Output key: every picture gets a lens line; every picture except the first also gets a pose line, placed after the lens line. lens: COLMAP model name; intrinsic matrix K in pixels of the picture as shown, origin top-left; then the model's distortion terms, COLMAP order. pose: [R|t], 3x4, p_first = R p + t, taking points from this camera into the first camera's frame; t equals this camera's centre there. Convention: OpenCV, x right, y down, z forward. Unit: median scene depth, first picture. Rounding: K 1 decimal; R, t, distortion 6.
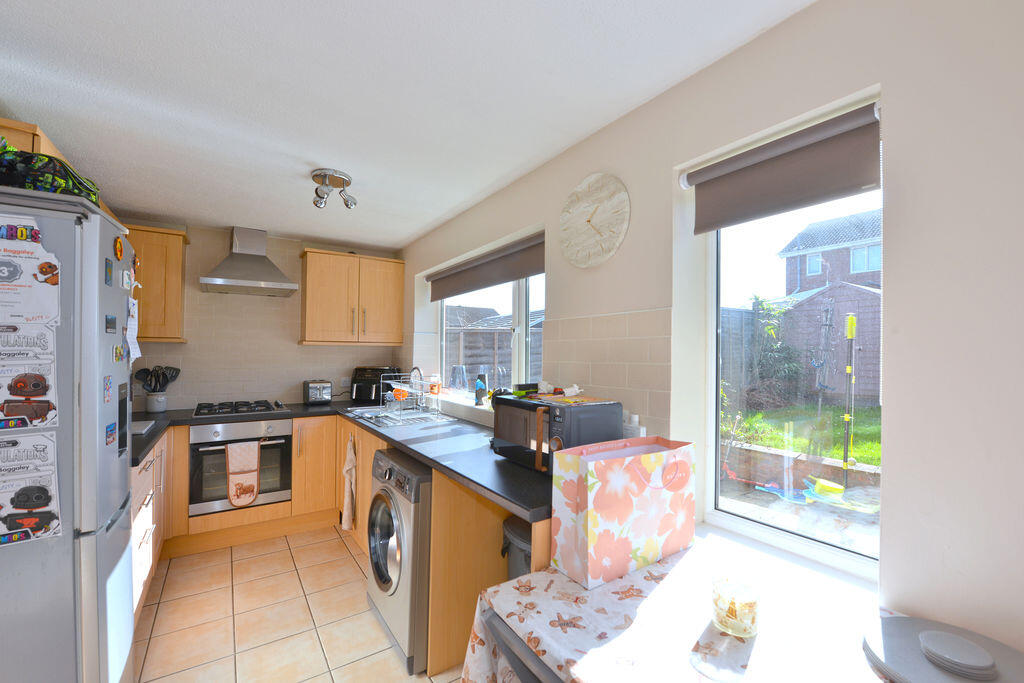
lens RADIAL K [[420.1, 0, 509.9], [0, 420.1, 325.6], [0, 0, 1]] dist [-0.012145, -0.000045]
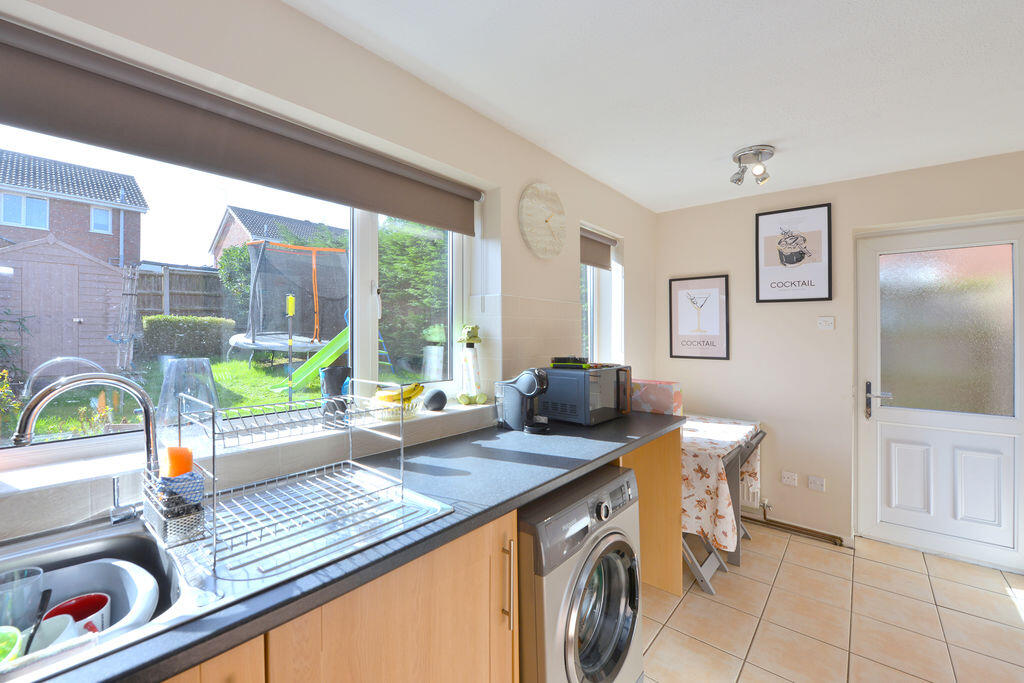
lens RADIAL K [[420.1, 0, 509.9], [0, 420.1, 325.6], [0, 0, 1]] dist [-0.012145, -0.000045]
pose [[-0.288507, 0.009120, 0.957434, -0.656370], [-0.064055, 0.997531, -0.028803, 0.067529], [-0.955333, -0.069639, -0.287211, 0.985072]]
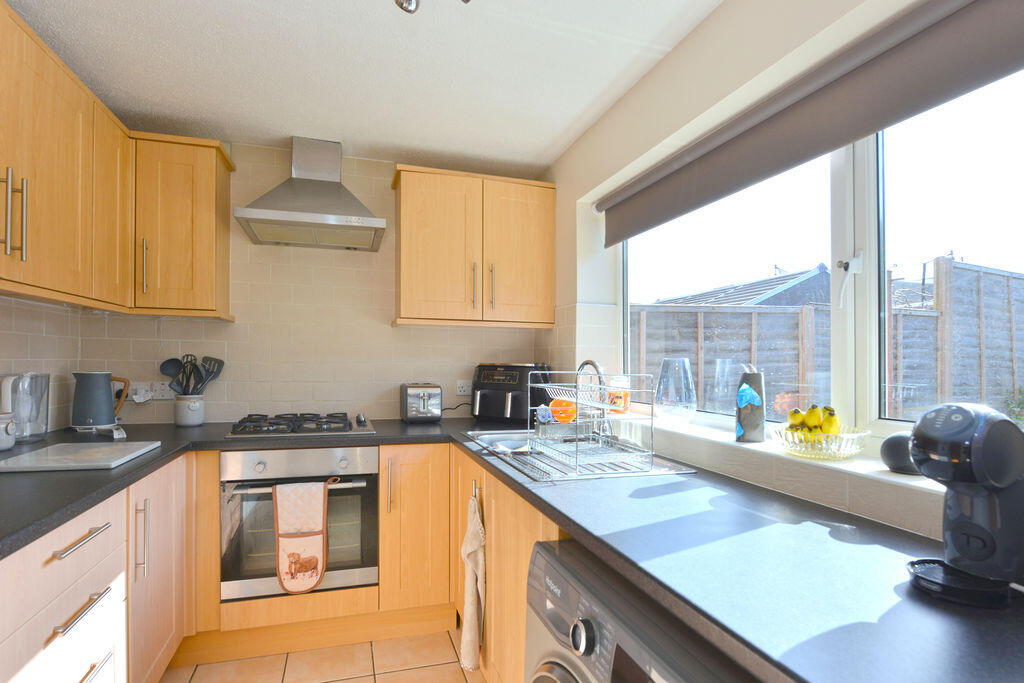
lens RADIAL K [[518.7, 0, 510.7], [0, 518.7, 359.2], [0, 0, 1]] dist [-0.001847, -0.000202]
pose [[0.961014, 0.008527, -0.276366, -0.145980], [0.008226, 0.998200, 0.059406, 0.060846], [0.276376, -0.059364, 0.959215, 0.369115]]
